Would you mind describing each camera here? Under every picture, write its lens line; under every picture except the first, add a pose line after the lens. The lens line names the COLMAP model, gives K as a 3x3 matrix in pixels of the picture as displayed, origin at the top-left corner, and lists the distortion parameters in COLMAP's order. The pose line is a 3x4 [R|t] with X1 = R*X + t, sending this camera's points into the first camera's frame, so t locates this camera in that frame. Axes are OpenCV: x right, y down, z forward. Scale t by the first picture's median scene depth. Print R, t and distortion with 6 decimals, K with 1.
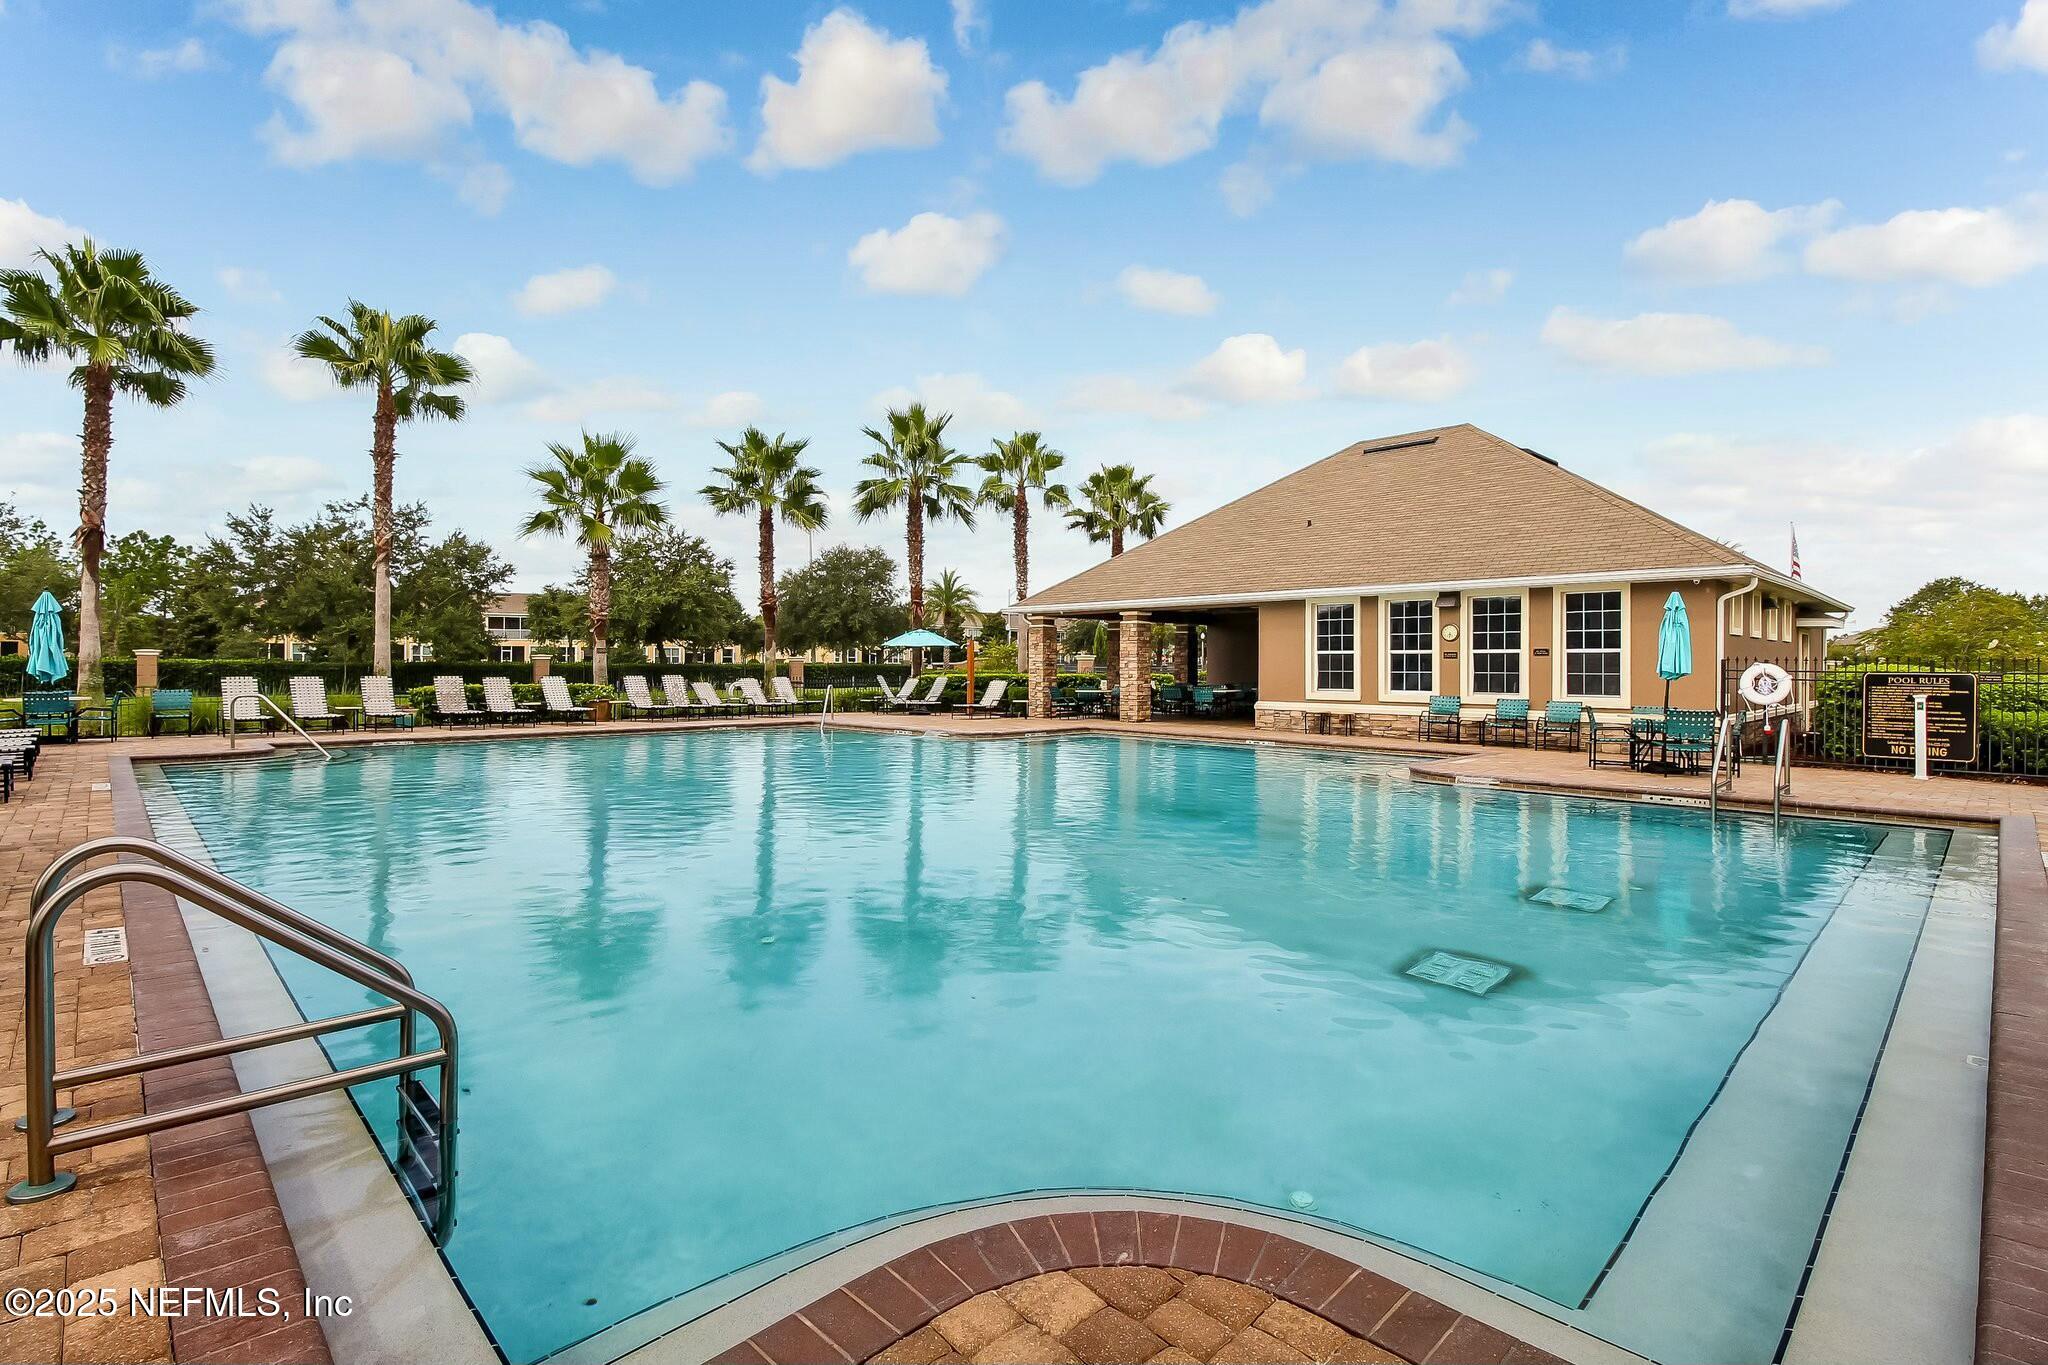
lens RADIAL K [[991.8, 0, 1015.7], [0, 991.8, 664.6], [0, 0, 1]] dist [-0.001197, -0.000635]
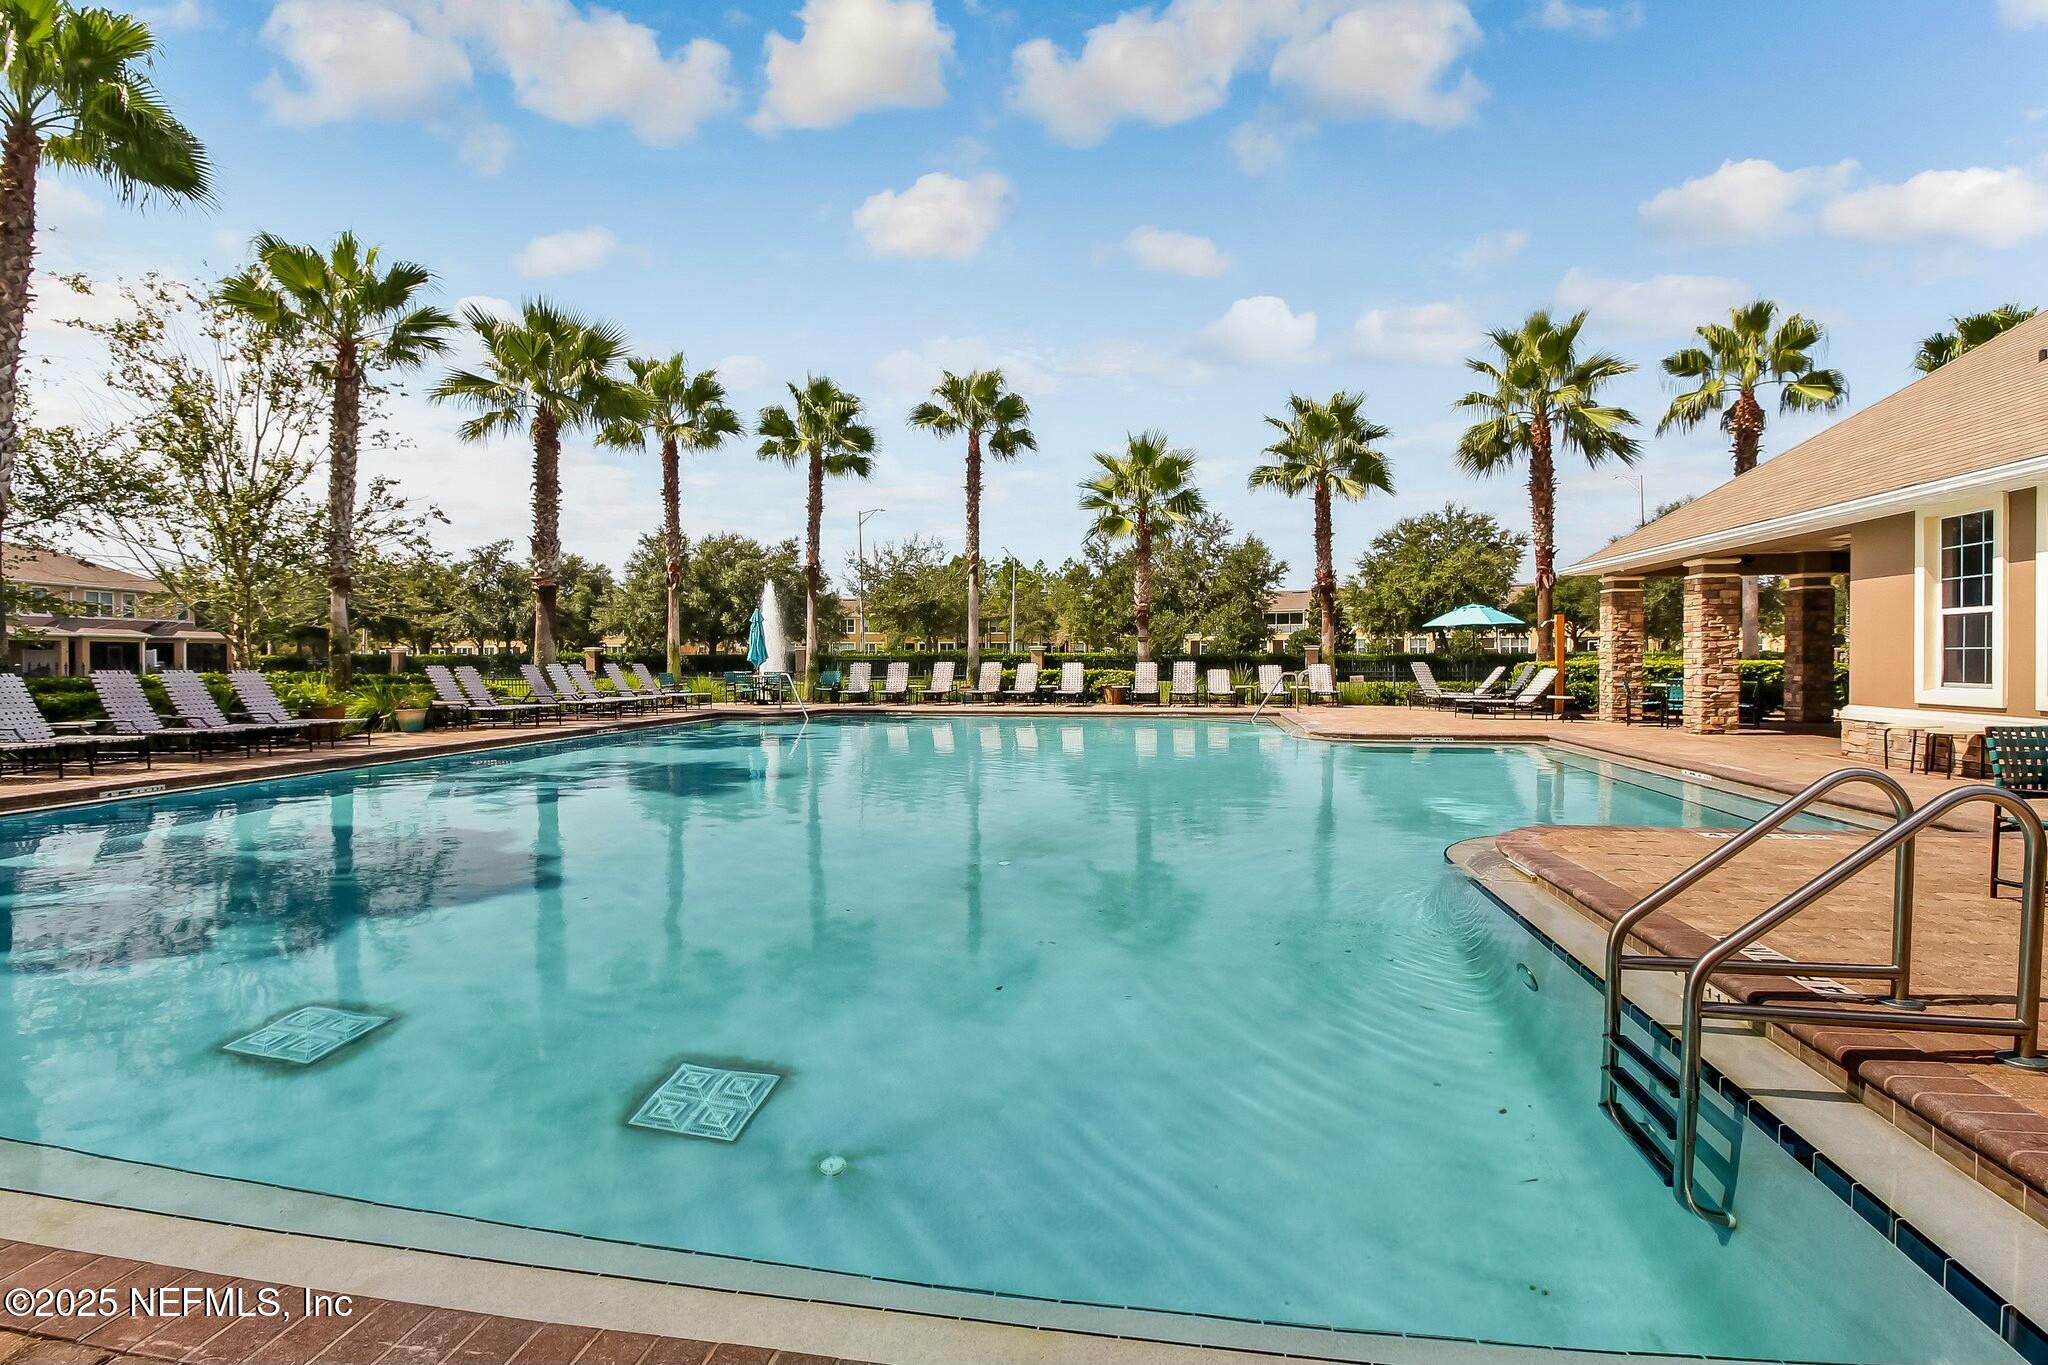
lens RADIAL K [[991.8, 0, 1015.7], [0, 991.8, 664.6], [0, 0, 1]] dist [-0.001197, -0.000635]
pose [[0.585681, -0.000707, -0.810541, 0.441136], [0.007746, 0.999959, 0.004725, 0.008820], [0.810505, -0.009045, 0.585662, 0.314006]]
